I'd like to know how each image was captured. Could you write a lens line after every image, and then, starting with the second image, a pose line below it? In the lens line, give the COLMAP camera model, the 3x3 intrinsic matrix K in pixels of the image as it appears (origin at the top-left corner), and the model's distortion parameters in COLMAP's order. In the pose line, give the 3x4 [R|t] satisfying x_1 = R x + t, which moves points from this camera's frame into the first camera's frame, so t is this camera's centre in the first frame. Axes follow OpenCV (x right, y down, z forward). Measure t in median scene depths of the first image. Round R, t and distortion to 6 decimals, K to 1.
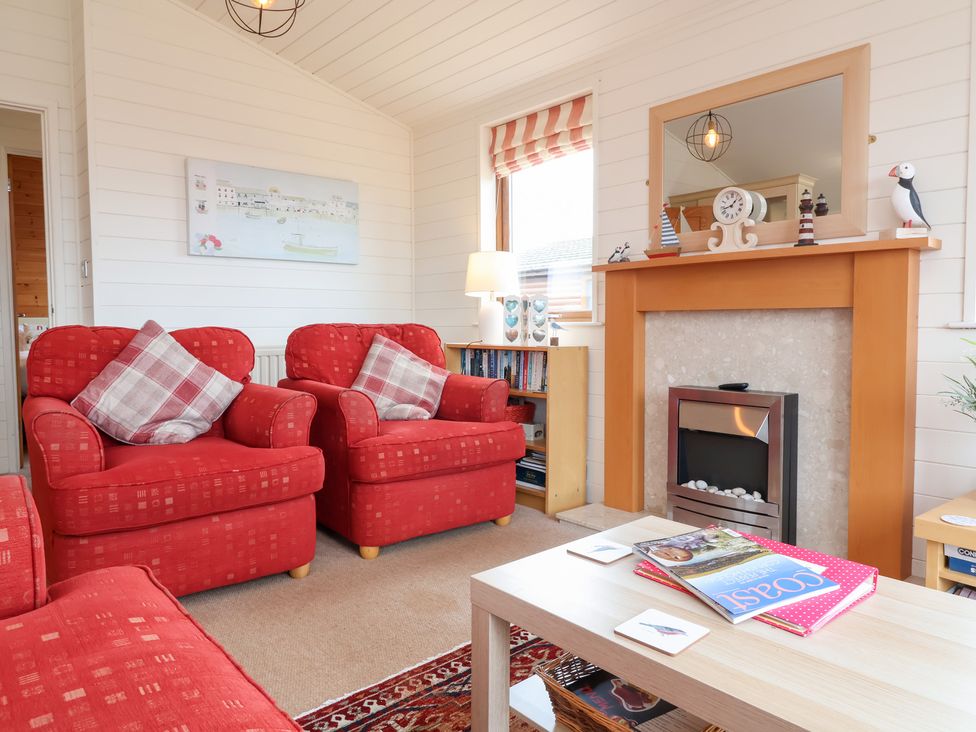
lens RADIAL K [[649.0, 0, 488.3], [0, 649.0, 347.3], [0, 0, 1]] dist [0.008786, -0.000031]
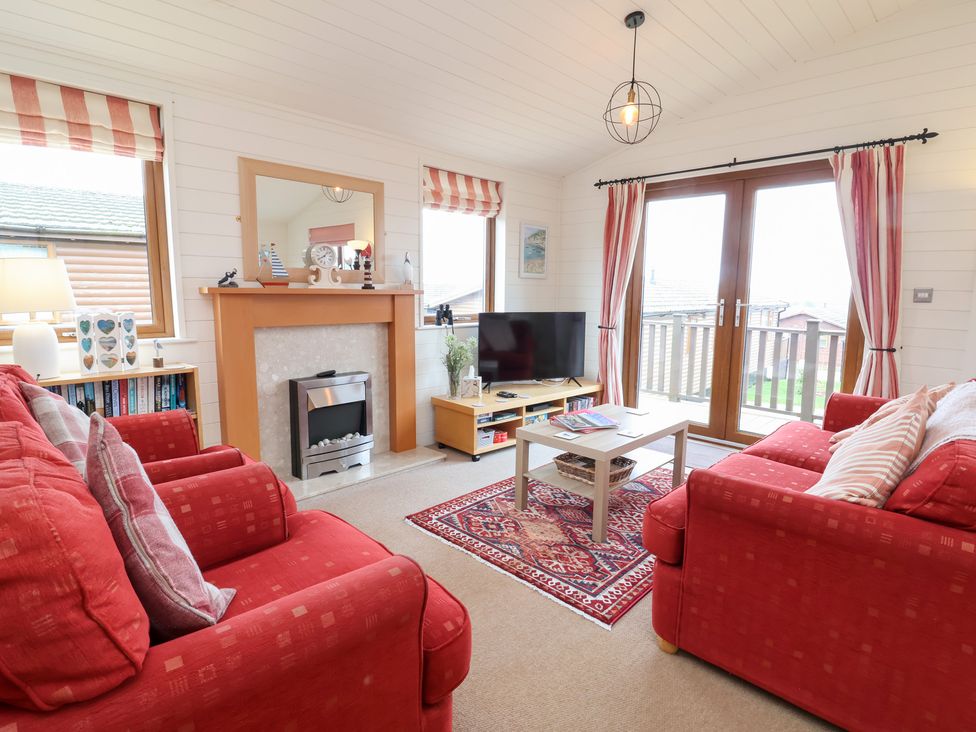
lens RADIAL K [[509.7, 0, 494.5], [0, 509.7, 358.7], [0, 0, 1]] dist [-0.009551, -0.006628]
pose [[-0.081981, -0.131406, 0.987933, -0.856007], [0.025226, 0.990678, 0.133865, -0.129017], [-0.996315, 0.035896, -0.077902, 0.705263]]
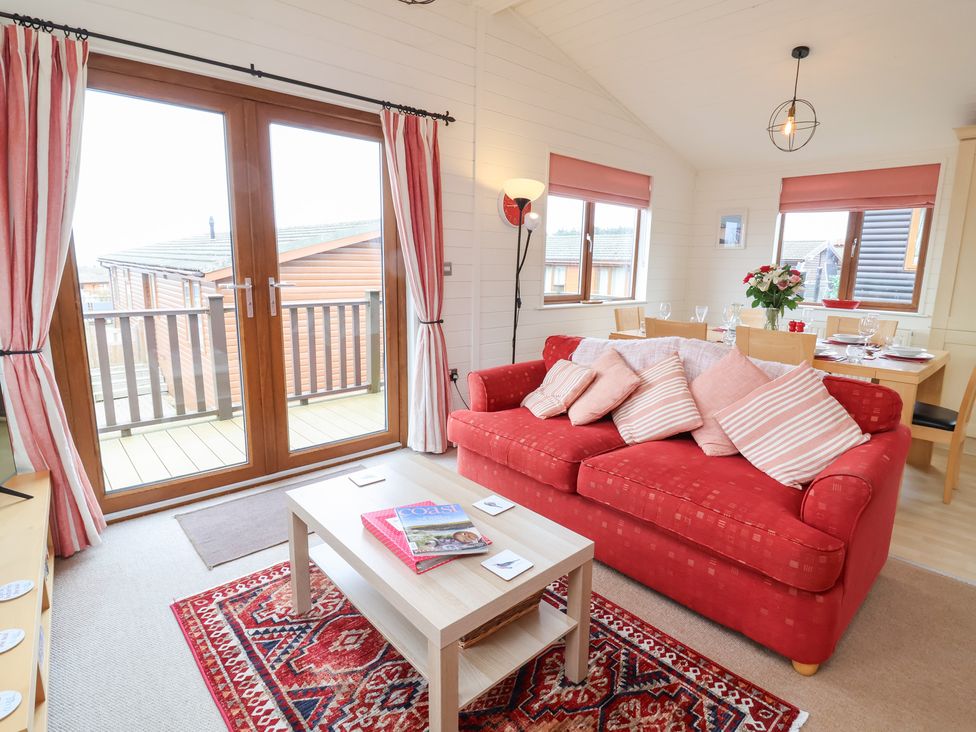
lens RADIAL K [[509.7, 0, 501.7], [0, 509.7, 360.6], [0, 0, 1]] dist [-0.009551, -0.006628]
pose [[-0.999621, -0.010077, -0.025617, 0.110113], [-0.015640, 0.973705, 0.227274, -0.162966], [0.022653, 0.227589, -0.973494, 0.945777]]
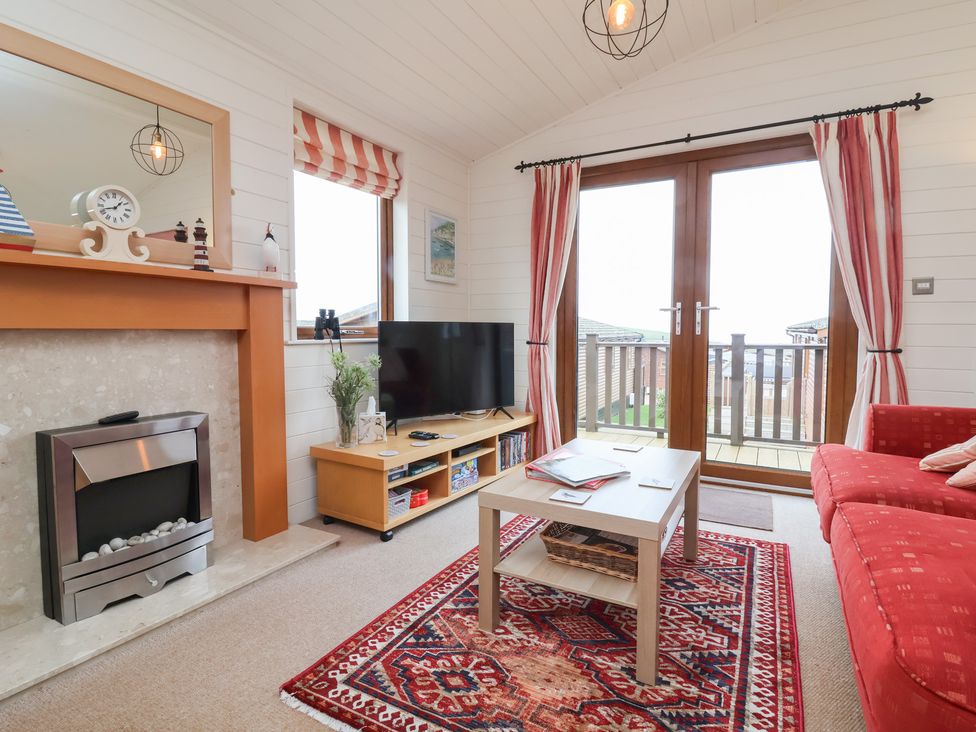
lens RADIAL K [[509.7, 0, 495.5], [0, 509.7, 356.5], [0, 0, 1]] dist [-0.009551, -0.006628]
pose [[-0.343171, -0.046097, 0.938141, -0.426437], [0.034958, 0.997476, 0.061800, -0.046111], [-0.938622, 0.054003, -0.340693, 0.766075]]
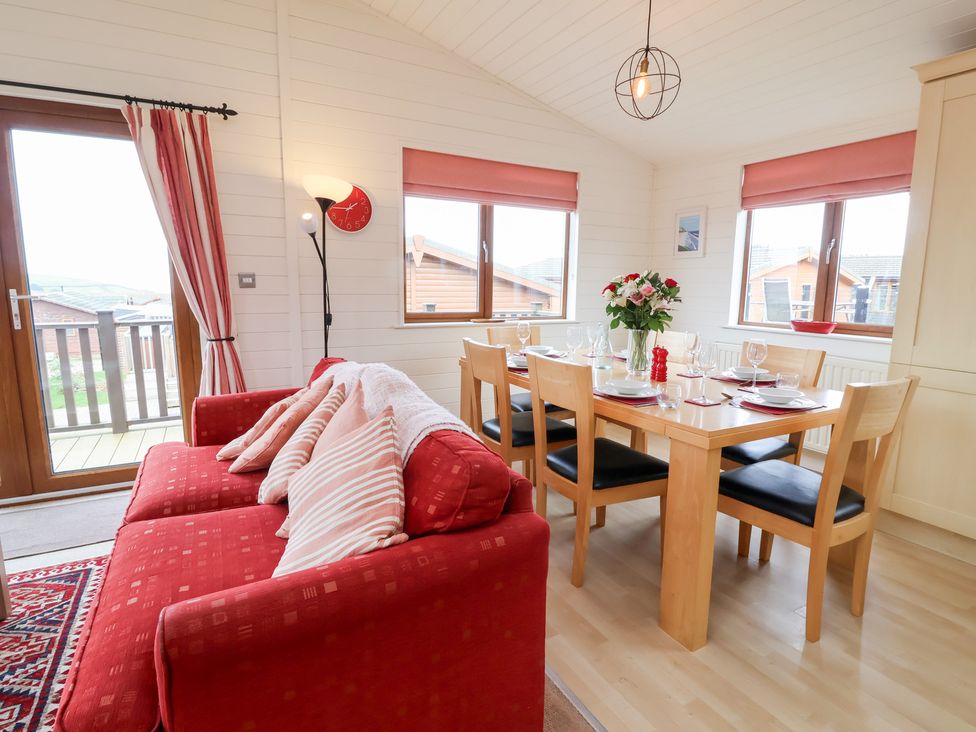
lens RADIAL K [[509.7, 0, 496.1], [0, 509.7, 365.7], [0, 0, 1]] dist [-0.009551, -0.006628]
pose [[-0.979132, -0.041297, 0.198985, -0.567253], [-0.001036, 0.980138, 0.198316, -0.133264], [-0.203223, 0.193971, -0.959727, 0.660614]]
